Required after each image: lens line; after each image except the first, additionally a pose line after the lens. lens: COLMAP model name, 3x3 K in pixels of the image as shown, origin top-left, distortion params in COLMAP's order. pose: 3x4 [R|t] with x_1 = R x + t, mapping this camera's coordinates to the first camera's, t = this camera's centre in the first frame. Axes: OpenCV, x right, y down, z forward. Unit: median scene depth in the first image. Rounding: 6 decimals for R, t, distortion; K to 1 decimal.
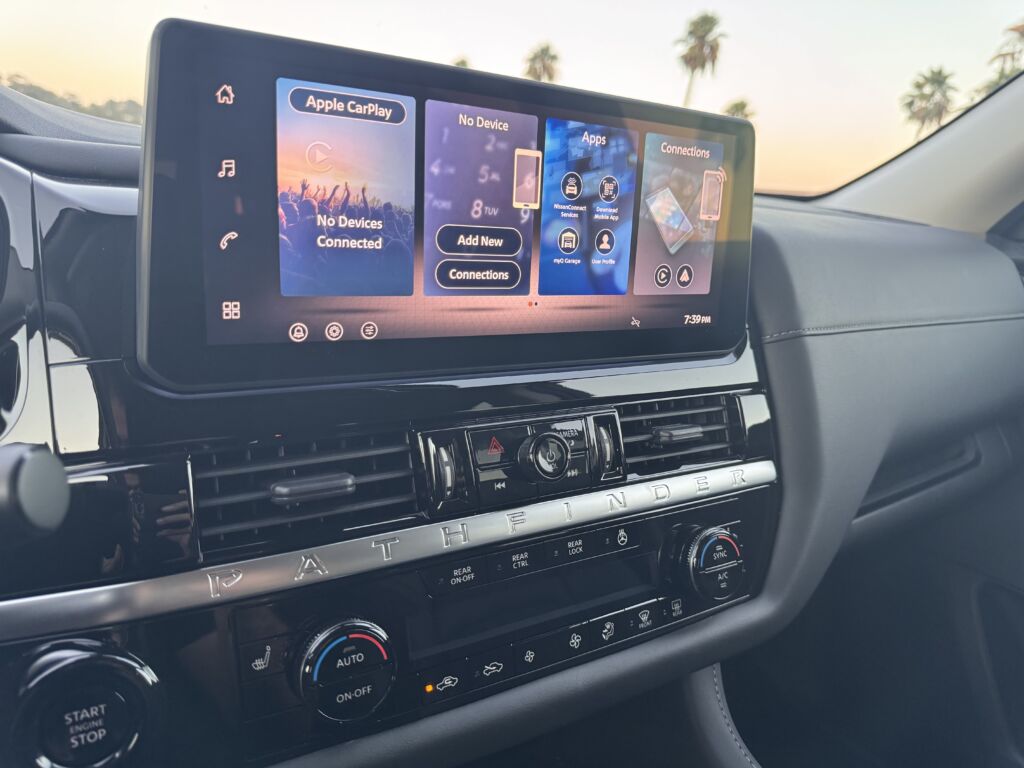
lens RADIAL K [[725.0, 0, 512.0], [0, 725.0, 384.0], [0, 0, 1]] dist [-0.001228, -0.007630]
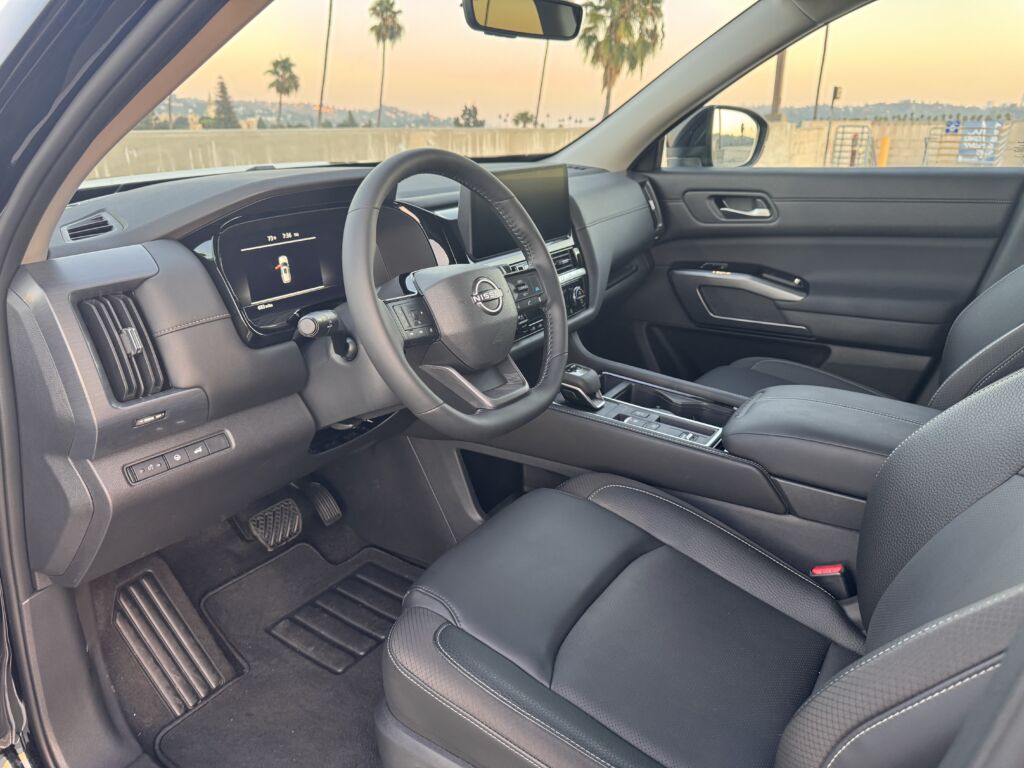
lens RADIAL K [[725.0, 0, 512.0], [0, 725.0, 384.0], [0, 0, 1]] dist [-0.001228, -0.007630]
pose [[0.901541, -0.210959, 0.377783, -1.234246], [0.162090, 0.974177, 0.157181, 0.049320], [-0.401187, -0.080470, 0.912455, -1.815758]]
